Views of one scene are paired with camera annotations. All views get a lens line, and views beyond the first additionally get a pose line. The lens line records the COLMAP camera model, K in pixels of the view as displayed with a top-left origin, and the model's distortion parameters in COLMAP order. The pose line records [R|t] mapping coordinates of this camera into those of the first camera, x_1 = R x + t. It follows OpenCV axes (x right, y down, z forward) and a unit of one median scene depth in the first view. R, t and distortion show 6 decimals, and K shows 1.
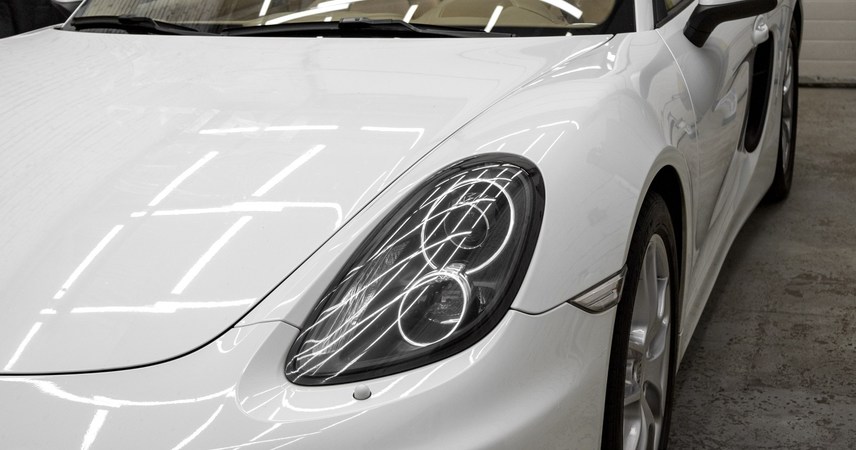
lens RADIAL K [[1080.6, 0, 428.0], [0, 1080.6, 225.0], [0, 0, 1]] dist [-0.012550, -0.037352]
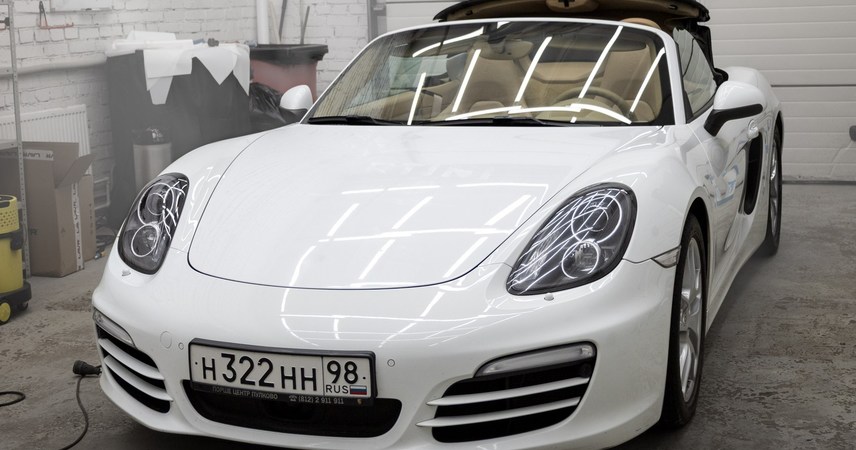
lens RADIAL K [[1080.6, 0, 428.0], [0, 1080.6, 225.0], [0, 0, 1]] dist [-0.012550, -0.037352]
pose [[0.999981, 0.006152, 0.000411, -0.198451], [-0.006060, 0.992932, -0.118527, 0.183521], [-0.001138, 0.118522, 0.992951, -0.657526]]
